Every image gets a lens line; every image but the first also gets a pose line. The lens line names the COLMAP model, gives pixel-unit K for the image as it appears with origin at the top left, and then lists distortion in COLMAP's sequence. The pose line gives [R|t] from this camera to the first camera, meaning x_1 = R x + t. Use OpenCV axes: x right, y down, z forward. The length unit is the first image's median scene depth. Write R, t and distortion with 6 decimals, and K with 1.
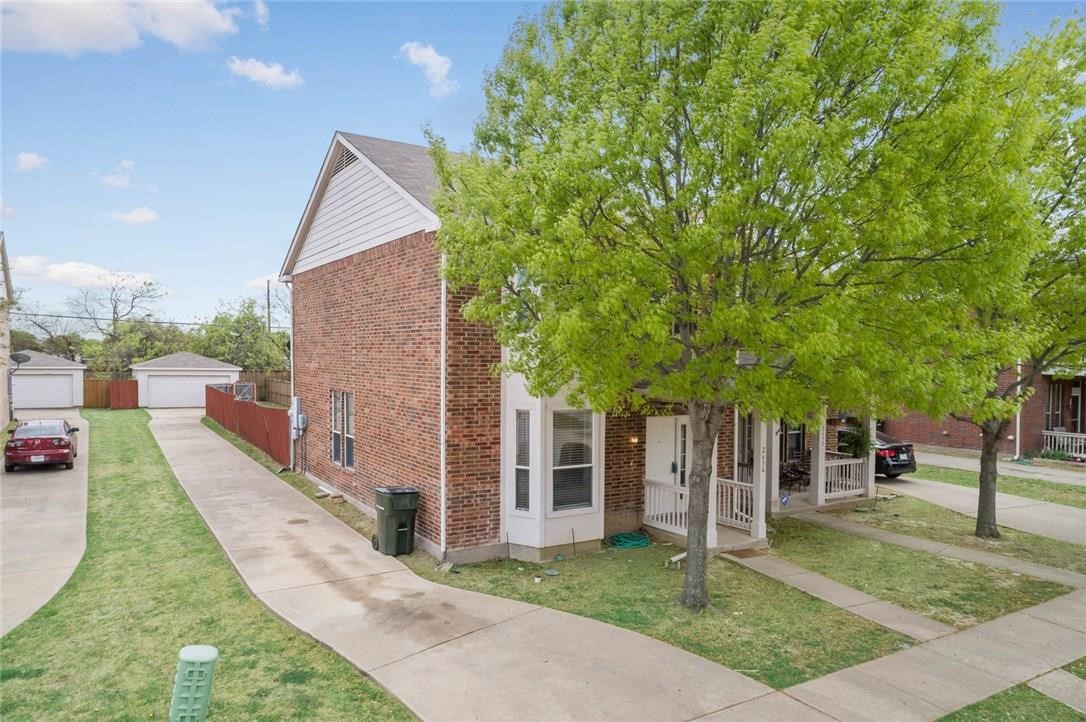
lens RADIAL K [[731.3, 0, 541.7], [0, 731.3, 360.5], [0, 0, 1]] dist [0.000268, -0.000961]
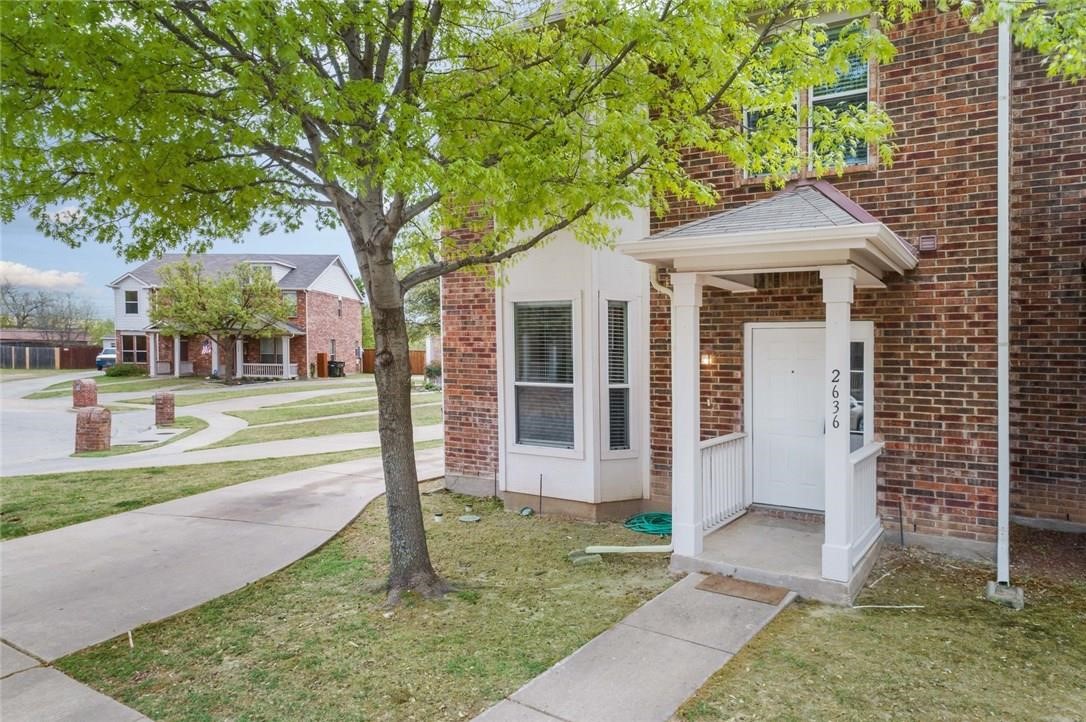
lens RADIAL K [[731.3, 0, 541.9], [0, 731.3, 363.9], [0, 0, 1]] dist [0.000268, -0.000961]
pose [[0.433423, 0.006074, -0.901170, 0.675363], [-0.014899, 0.999889, -0.000426, 0.128865], [0.901067, 0.013611, 0.433466, 0.715705]]
